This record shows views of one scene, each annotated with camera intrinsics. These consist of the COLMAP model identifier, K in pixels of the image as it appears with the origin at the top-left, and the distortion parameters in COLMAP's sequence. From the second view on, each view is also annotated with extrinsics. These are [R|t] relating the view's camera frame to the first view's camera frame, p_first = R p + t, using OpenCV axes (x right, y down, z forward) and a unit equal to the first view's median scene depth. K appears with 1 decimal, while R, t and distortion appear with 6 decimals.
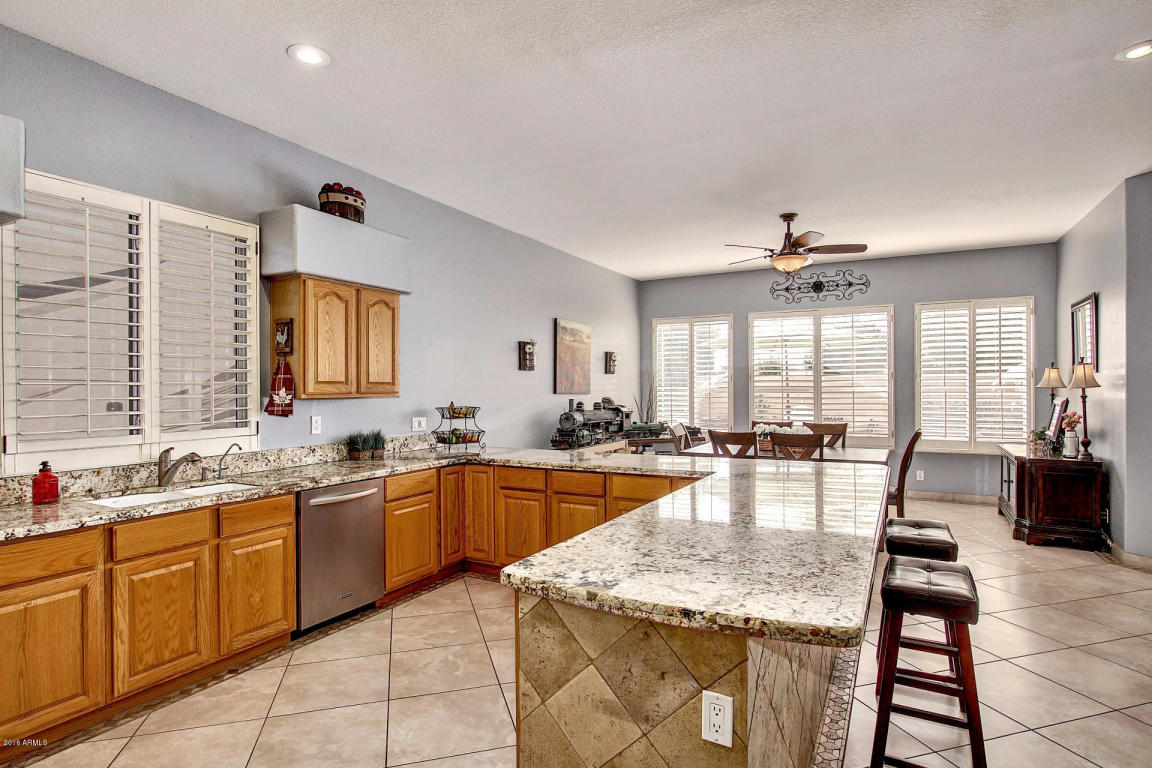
lens RADIAL K [[604.5, 0, 576.0], [0, 604.5, 387.4], [0, 0, 1]] dist [-0.015695, -0.000455]
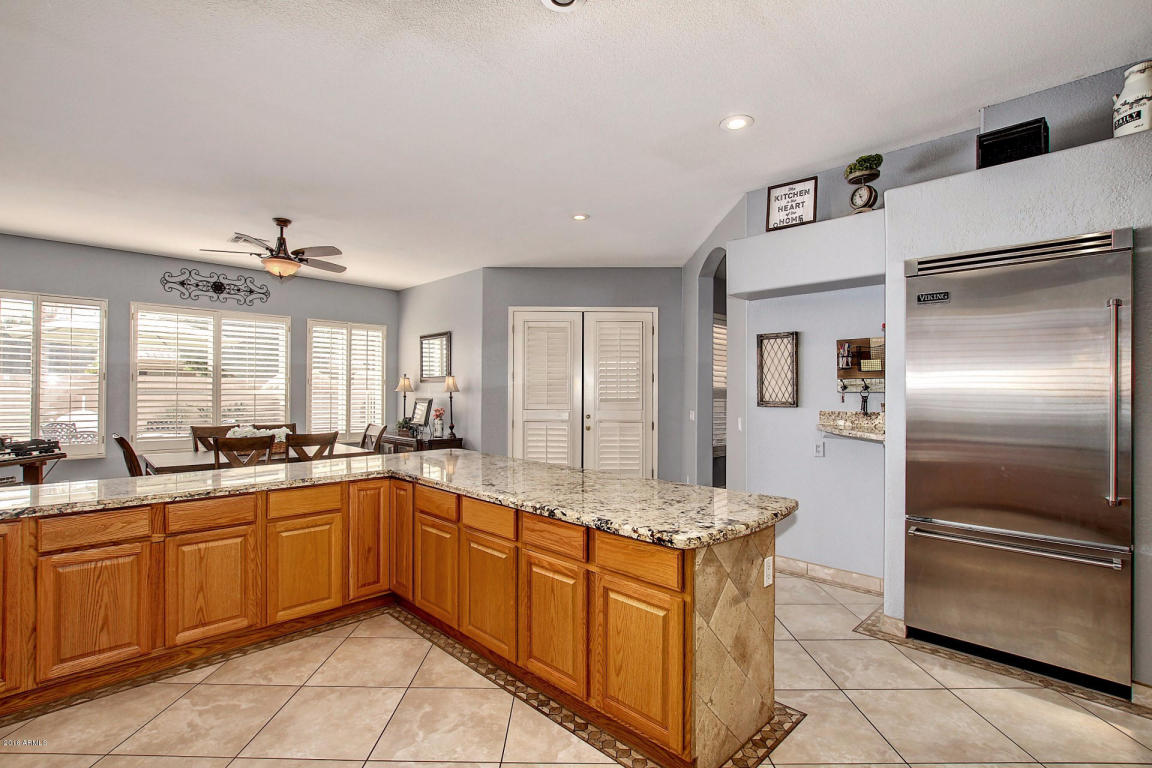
lens RADIAL K [[532.9, 0, 571.7], [0, 532.9, 389.5], [0, 0, 1]] dist [-0.001433, -0.000208]
pose [[0.292472, 0.010086, 0.956221, -0.294725], [-0.008003, 0.999935, -0.008099, 0.002578], [-0.956241, -0.005284, 0.292533, 0.216804]]
